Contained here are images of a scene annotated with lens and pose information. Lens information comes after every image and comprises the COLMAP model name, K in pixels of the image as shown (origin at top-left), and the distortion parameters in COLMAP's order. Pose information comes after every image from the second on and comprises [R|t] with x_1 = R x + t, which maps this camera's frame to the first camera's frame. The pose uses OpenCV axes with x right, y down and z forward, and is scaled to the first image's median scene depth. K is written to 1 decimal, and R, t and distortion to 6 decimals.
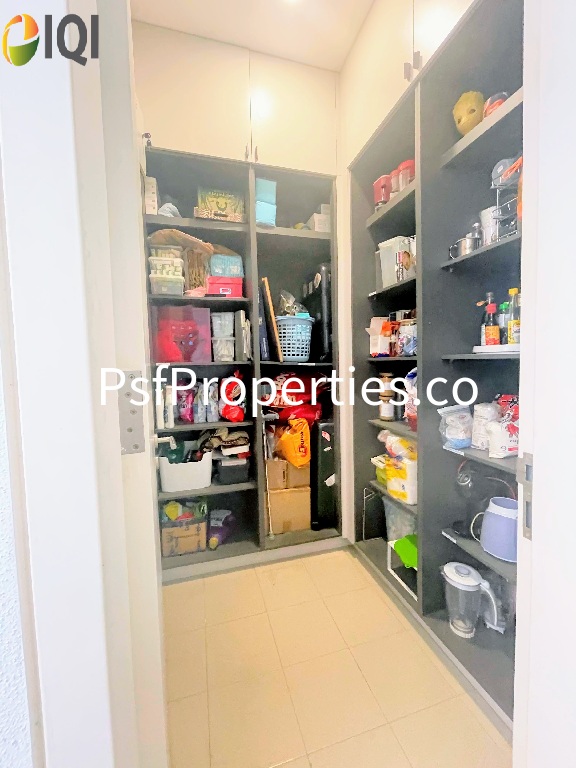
lens RADIAL K [[317.7, 0, 293.2], [0, 317.7, 380.4], [0, 0, 1]] dist [-0.002304, -0.000169]
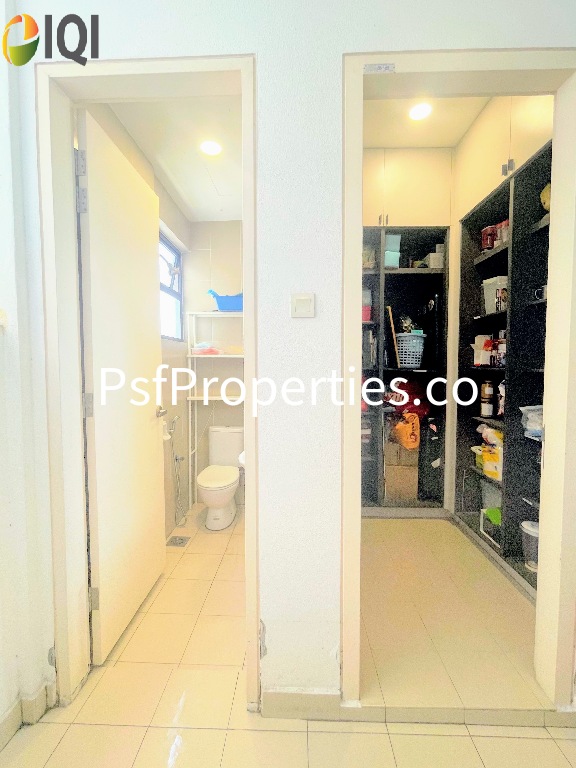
lens RADIAL K [[317.7, 0, 293.2], [0, 317.7, 380.4], [0, 0, 1]] dist [-0.002304, -0.000169]
pose [[0.947232, 0.038755, -0.318198, -0.033877], [-0.040553, 0.999177, 0.000974, 0.008317], [0.317974, 0.011981, 0.948024, -0.423919]]
